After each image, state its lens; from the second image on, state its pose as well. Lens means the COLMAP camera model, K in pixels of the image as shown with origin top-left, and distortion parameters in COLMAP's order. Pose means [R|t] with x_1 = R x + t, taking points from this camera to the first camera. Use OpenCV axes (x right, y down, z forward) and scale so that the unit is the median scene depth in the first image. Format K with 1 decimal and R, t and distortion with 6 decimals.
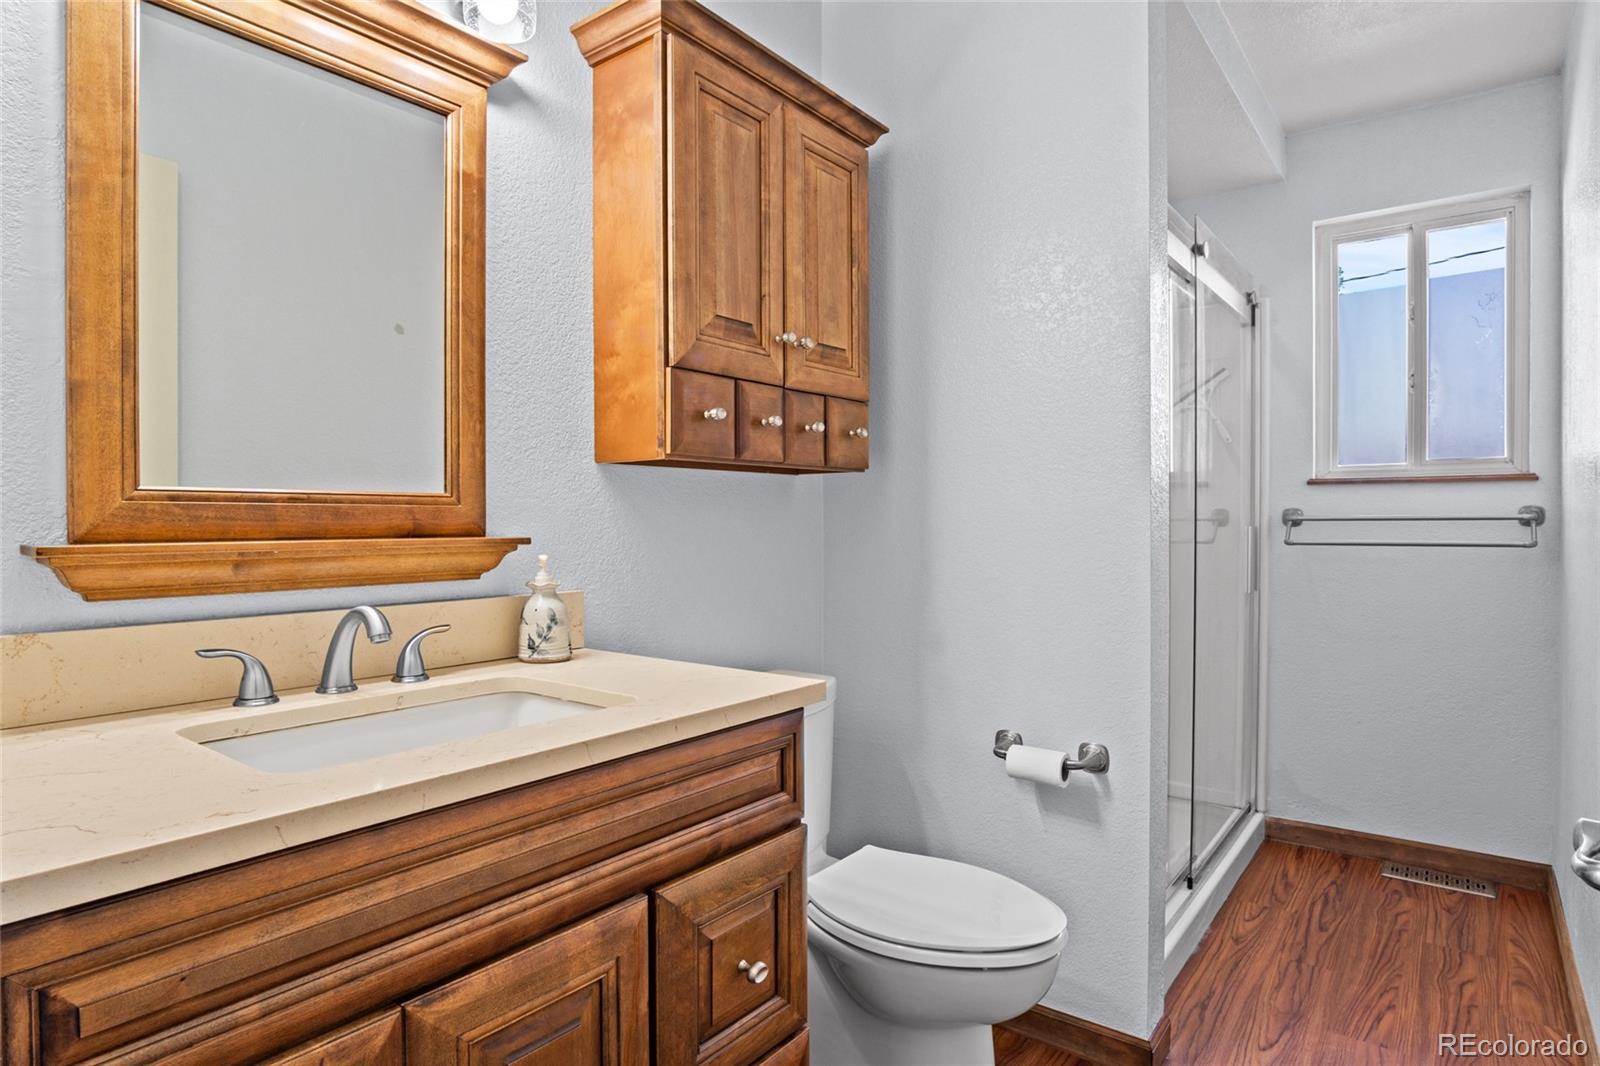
lens RADIAL K [[861.0, 0, 796.3], [0, 861.0, 528.2], [0, 0, 1]] dist [-0.039701, 0.011661]
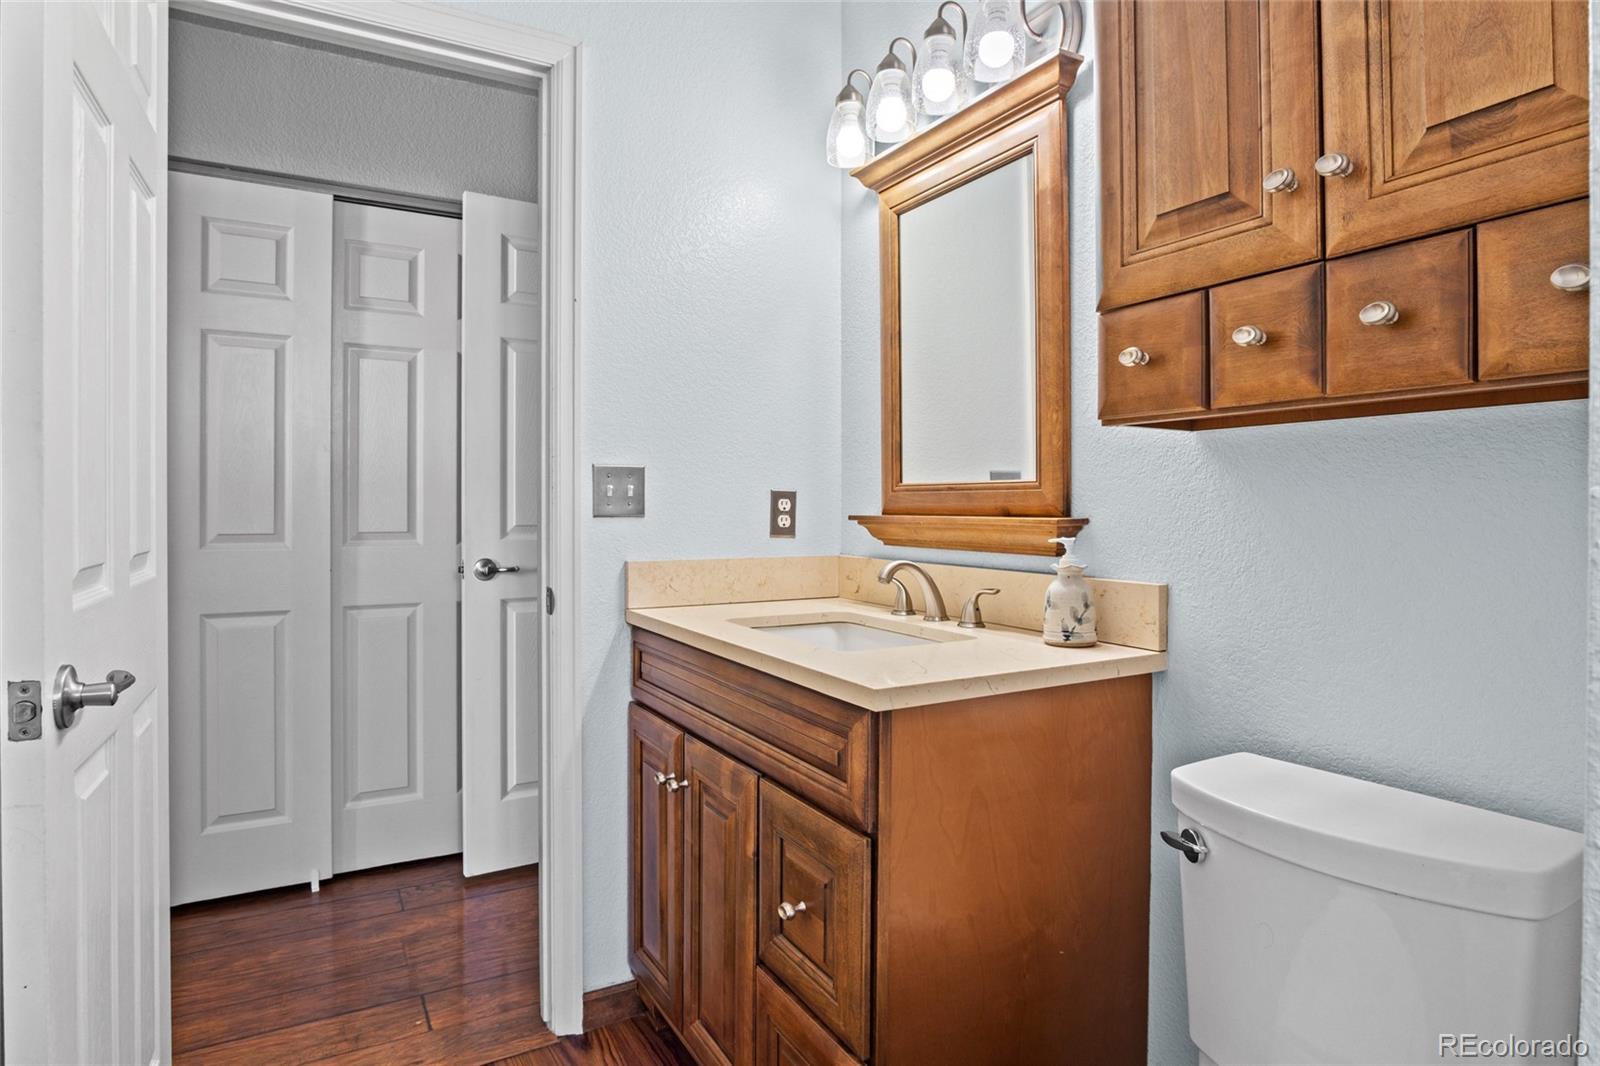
lens RADIAL K [[871.2, 0, 791.6], [0, 871.2, 513.8], [0, 0, 1]] dist [-0.032612, 0.008047]
pose [[-0.368264, 0.014226, -0.929613, 0.517766], [-0.000482, 0.999880, 0.015492, -0.007315], [0.929721, 0.006153, -0.368213, 0.734321]]
